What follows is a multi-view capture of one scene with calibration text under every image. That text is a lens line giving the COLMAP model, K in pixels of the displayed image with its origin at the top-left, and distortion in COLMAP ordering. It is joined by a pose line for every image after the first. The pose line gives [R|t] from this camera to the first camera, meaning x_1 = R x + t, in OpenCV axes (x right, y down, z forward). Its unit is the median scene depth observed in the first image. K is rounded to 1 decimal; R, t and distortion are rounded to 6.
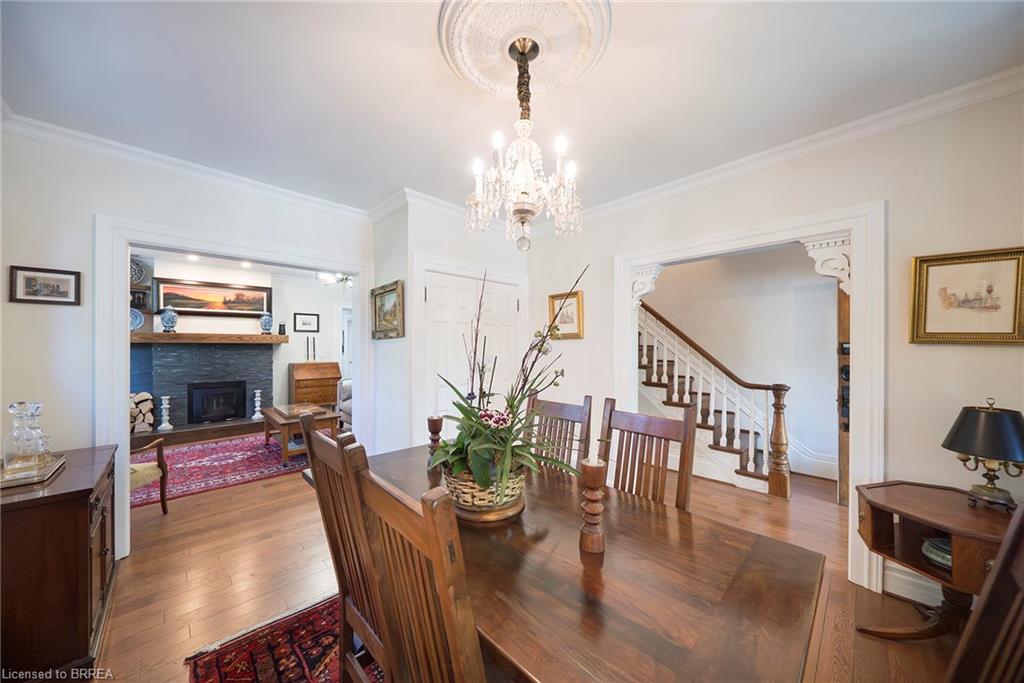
lens RADIAL K [[352.2, 0, 511.0], [0, 352.2, 345.8], [0, 0, 1]] dist [-0.007281, 0.000432]
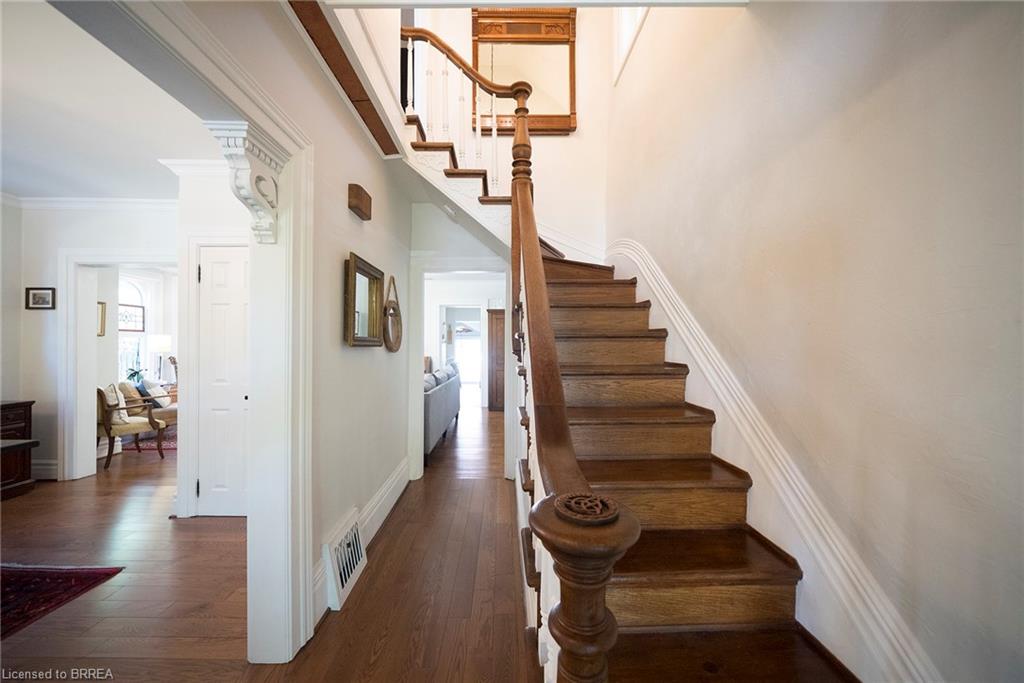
lens RADIAL K [[352.2, 0, 512.8], [0, 352.2, 341.8], [0, 0, 1]] dist [-0.007281, 0.000432]
pose [[0.721127, -0.008869, -0.692746, 0.513769], [0.002961, 0.999948, -0.009719, 0.019814], [0.692797, 0.004957, 0.721116, 0.509754]]
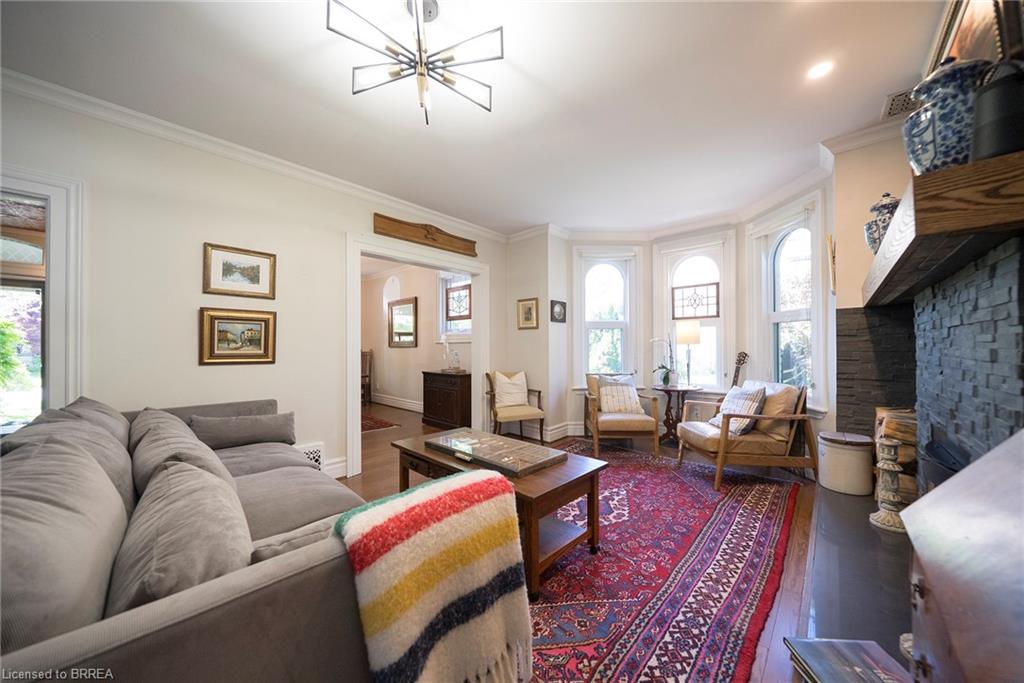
lens RADIAL K [[352.2, 0, 513.0], [0, 352.2, 345.5], [0, 0, 1]] dist [-0.007281, 0.000432]
pose [[-0.998845, 0.003515, -0.047923, -0.518926], [0.003748, 0.999982, -0.004768, 0.040767], [0.047905, -0.004942, -0.998840, 1.245226]]
